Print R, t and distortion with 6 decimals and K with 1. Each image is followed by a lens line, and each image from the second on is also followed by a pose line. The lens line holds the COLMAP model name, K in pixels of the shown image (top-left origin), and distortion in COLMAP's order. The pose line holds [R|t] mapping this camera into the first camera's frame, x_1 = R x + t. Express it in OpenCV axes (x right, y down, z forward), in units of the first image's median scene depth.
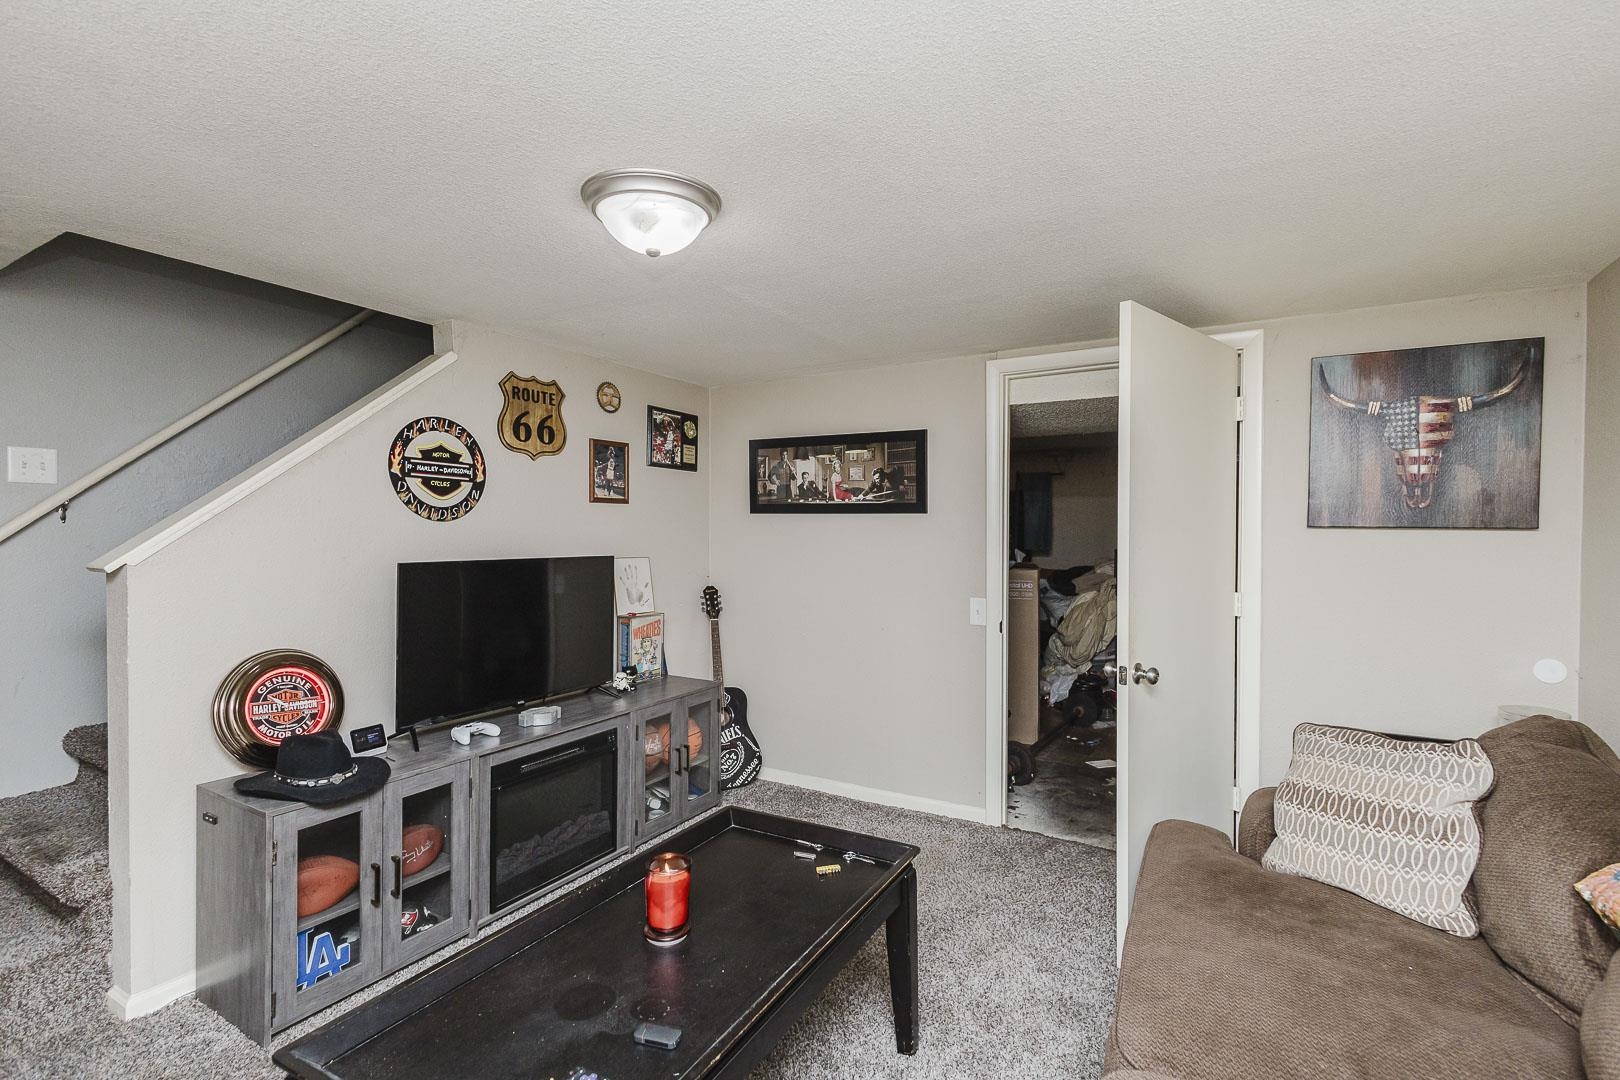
lens RADIAL K [[735.1, 0, 809.6], [0, 735.1, 537.3], [0, 0, 1]] dist [0.008243, -0.004218]
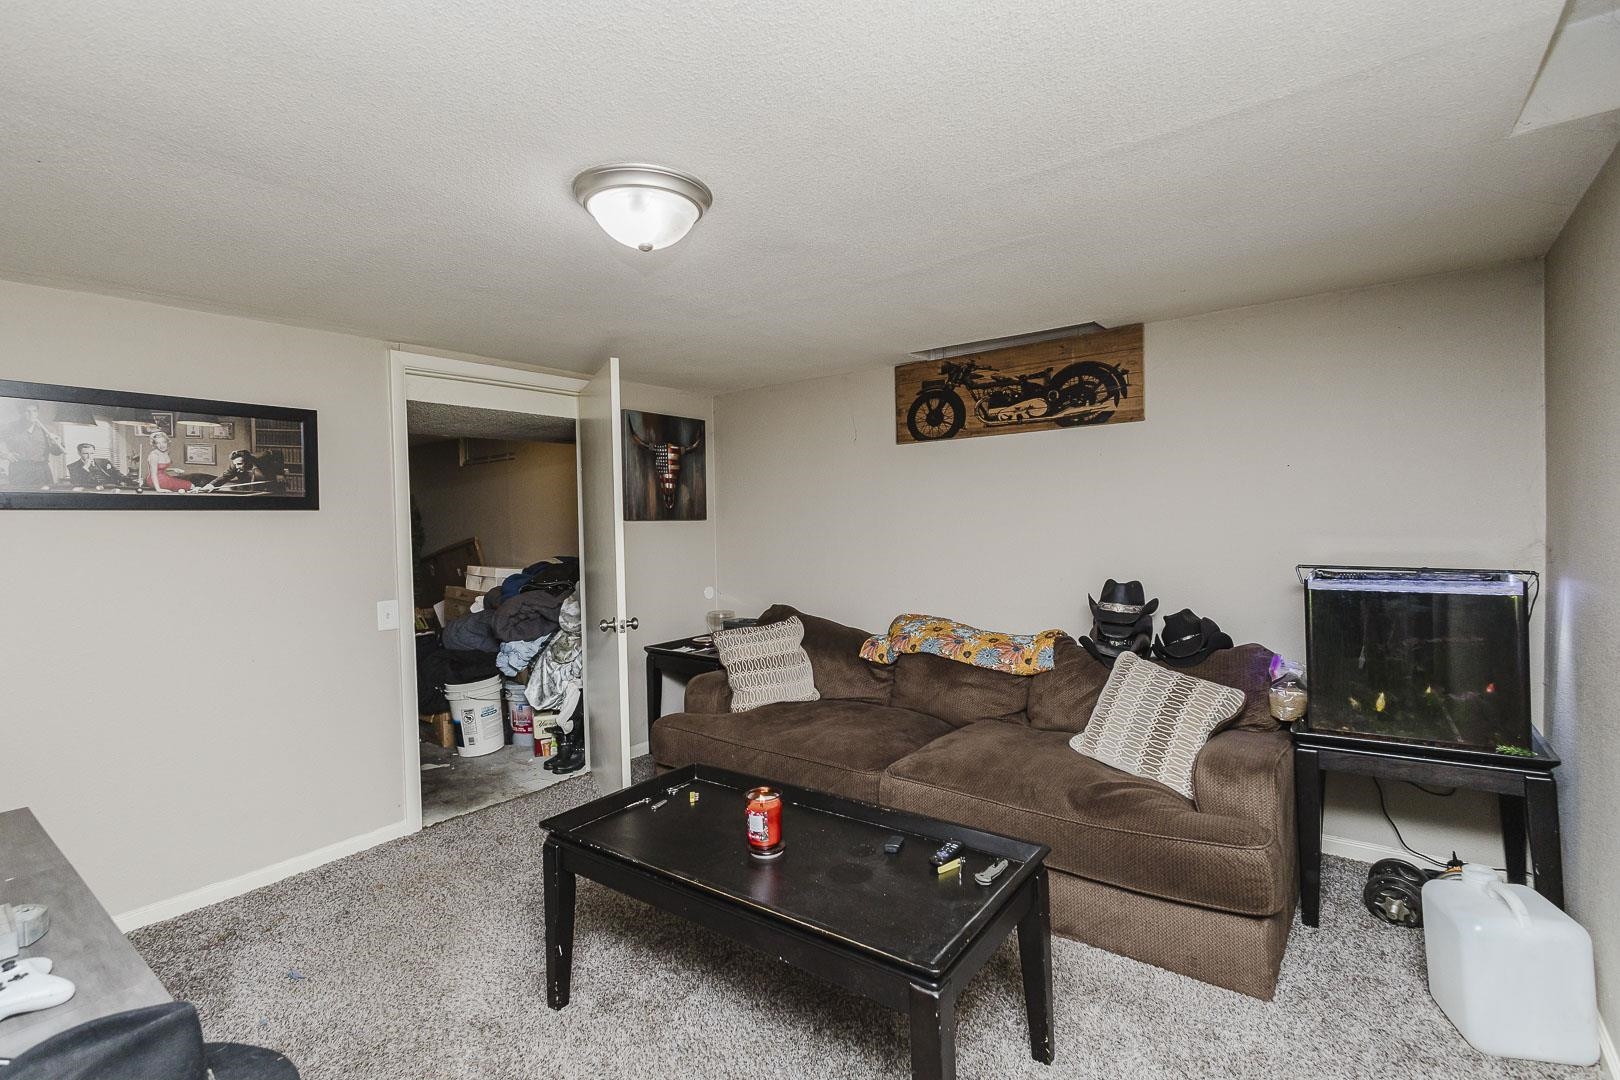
lens RADIAL K [[735.1, 0, 809.2], [0, 735.1, 530.7], [0, 0, 1]] dist [0.008243, -0.004218]
pose [[0.127353, -0.022865, 0.991594, -0.451775], [0.032638, 0.999289, 0.018851, -0.004737], [-0.991320, 0.029963, 0.128009, 0.246897]]
